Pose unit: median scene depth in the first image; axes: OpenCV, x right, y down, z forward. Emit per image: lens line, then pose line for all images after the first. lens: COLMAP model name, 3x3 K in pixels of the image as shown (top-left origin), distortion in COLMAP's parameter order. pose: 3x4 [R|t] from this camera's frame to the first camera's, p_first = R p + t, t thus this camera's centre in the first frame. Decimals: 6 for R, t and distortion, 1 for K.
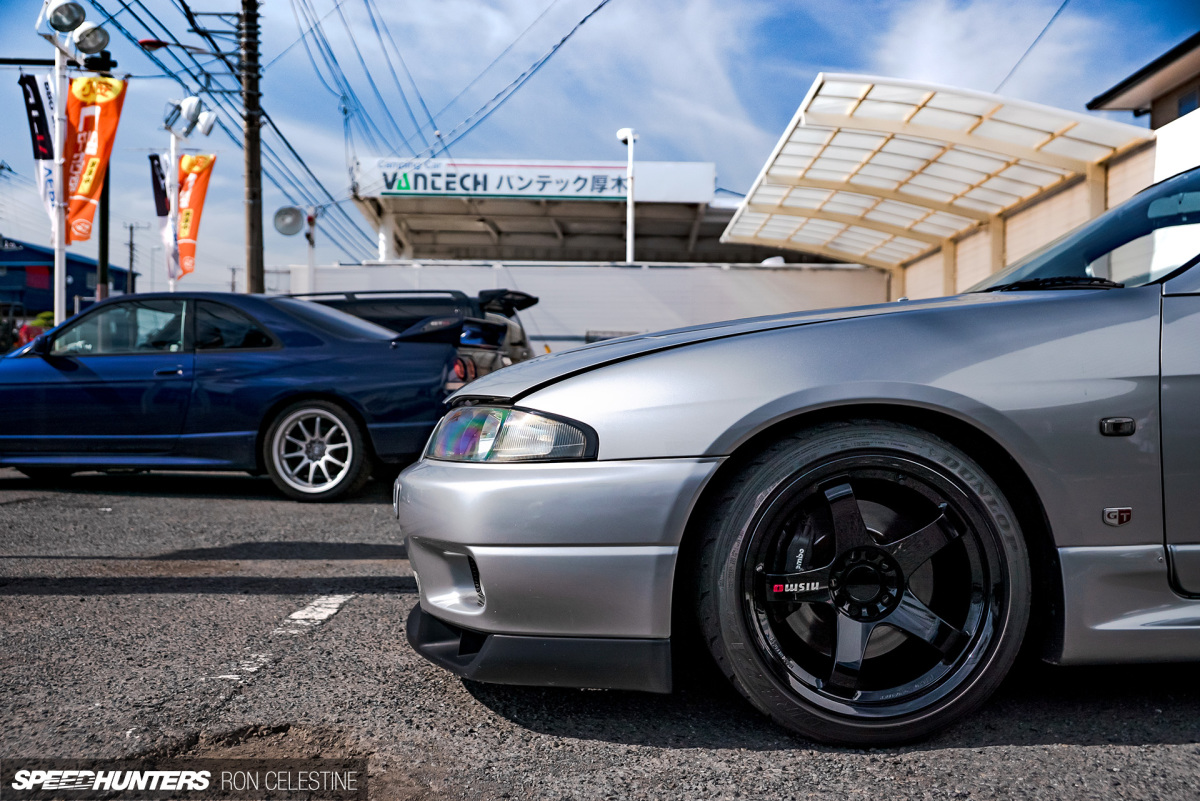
lens RADIAL K [[1298.8, 0, 600.0], [0, 1298.8, 400.5], [0, 0, 1]] dist [-0.007238, 0.016271]
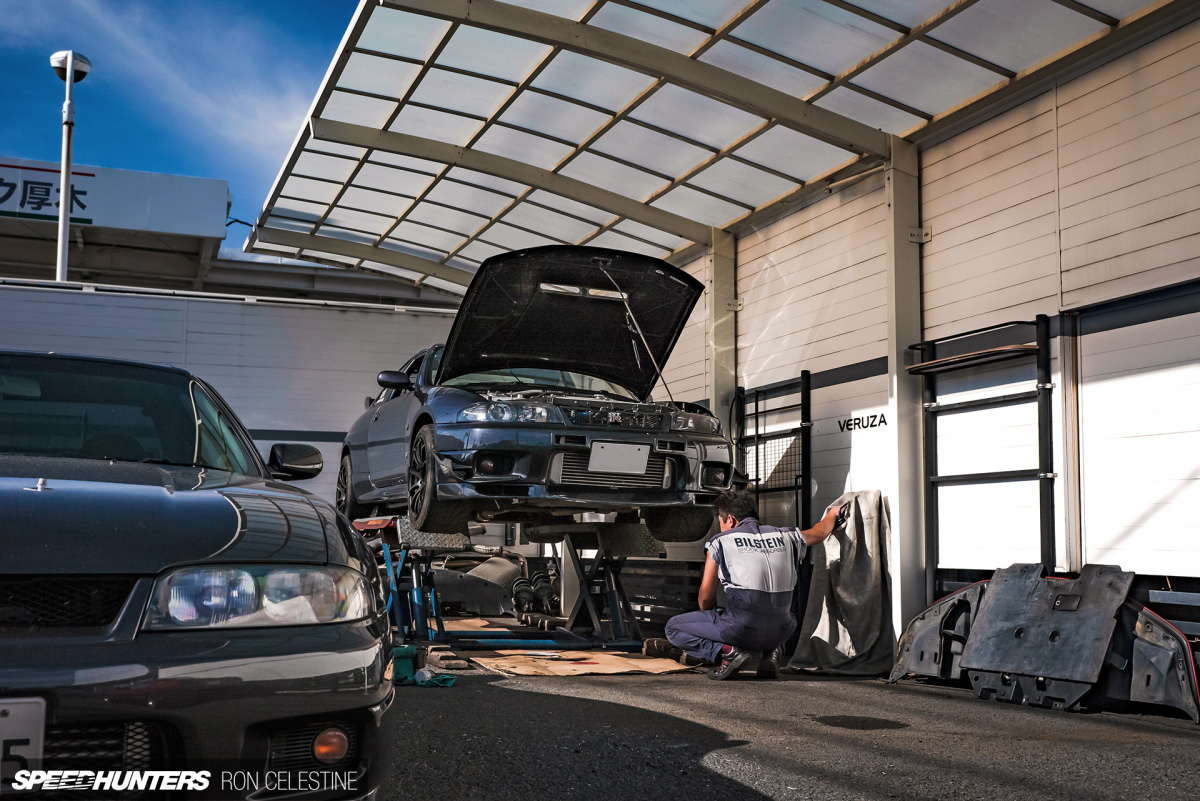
lens RADIAL K [[1356.1, 0, 600.0], [0, 1356.1, 400.5], [0, 0, 1]] dist [0.020161, 0.037840]
pose [[0.934569, 0.037737, 0.353774, 0.024602], [-0.002353, 0.994993, -0.099922, -0.004523], [-0.355773, 0.092552, 0.929978, 0.306287]]
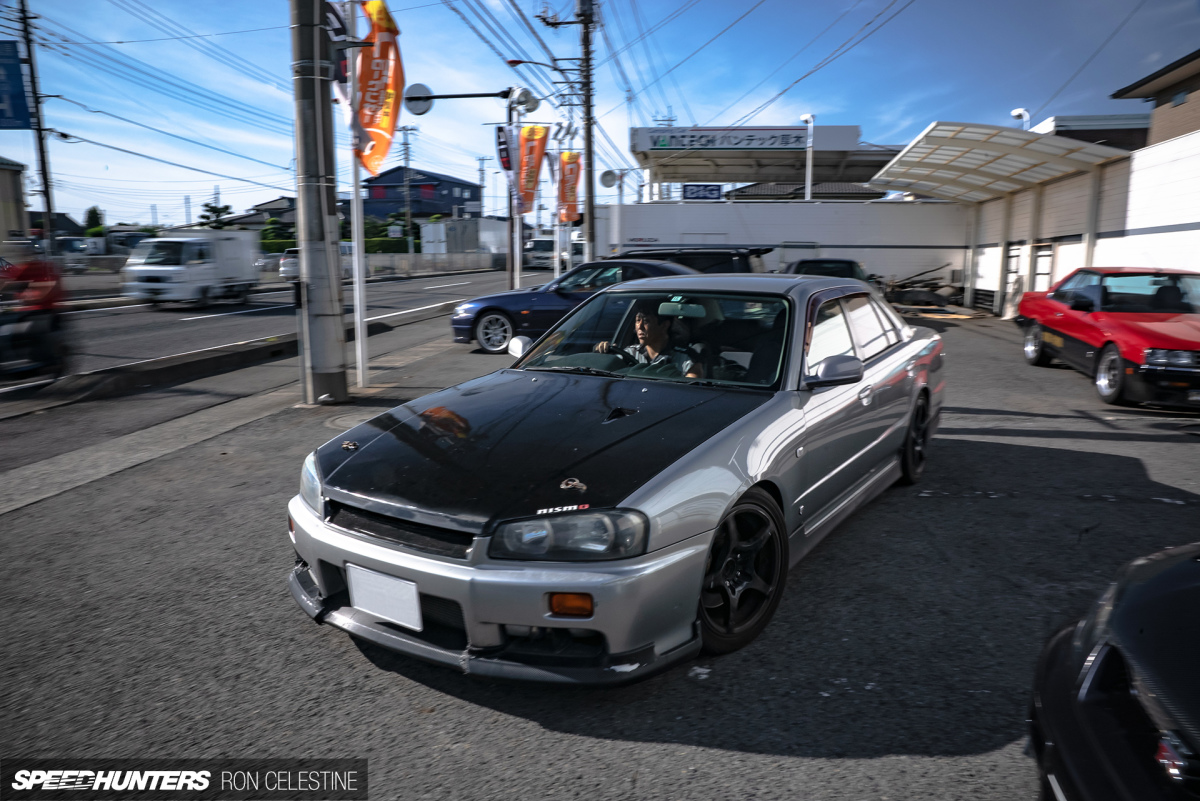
lens RADIAL K [[850.7, 0, 598.9], [0, 850.7, 420.0], [0, 0, 1]] dist [-0.144729, 0.139985]
pose [[0.981614, 0.030281, -0.188462, -0.021682], [0.005964, 0.981989, 0.188843, -0.023483], [0.190786, -0.186495, 0.963753, -0.098043]]
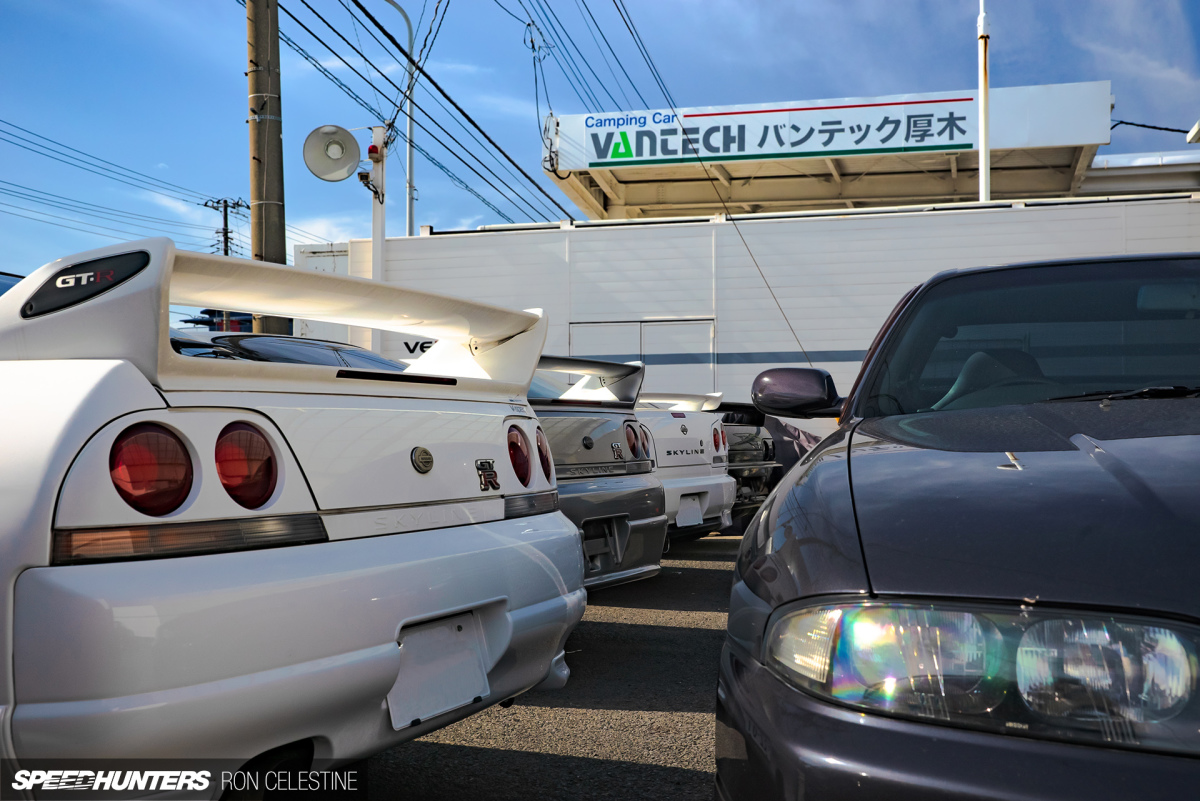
lens RADIAL K [[1298.8, 0, 600.0], [0, 1298.8, 400.5], [0, 0, 1]] dist [-0.007238, 0.016271]
pose [[0.970261, -0.018166, -0.241380, -0.001006], [0.008708, 0.999154, -0.040189, -0.008025], [0.241906, 0.036892, 0.969598, 0.345784]]
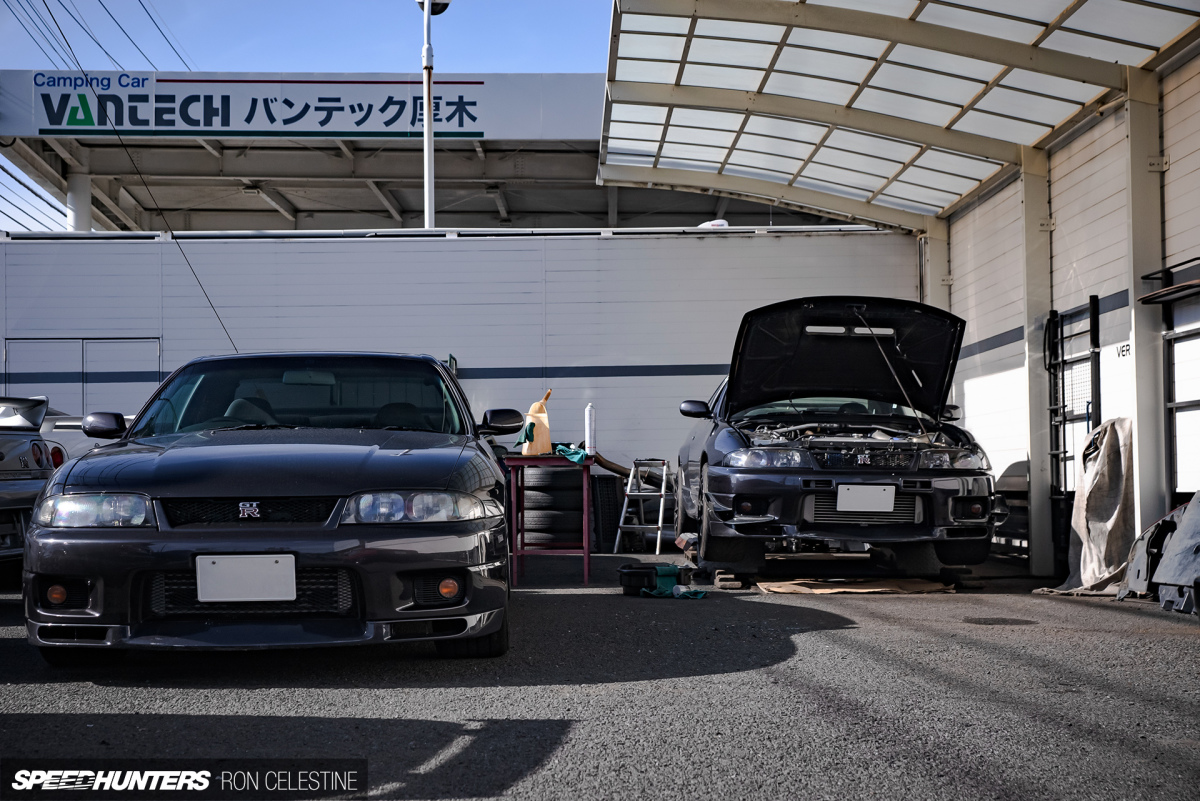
lens RADIAL K [[1842.8, 0, 601.8], [0, 1842.8, 417.8], [0, 0, 1]] dist [0.051796, 0.234719]
pose [[0.999384, -0.017994, 0.030130, 0.050076], [0.018945, 0.999322, -0.031579, -0.004035], [-0.029542, 0.032131, 0.999047, 0.186181]]
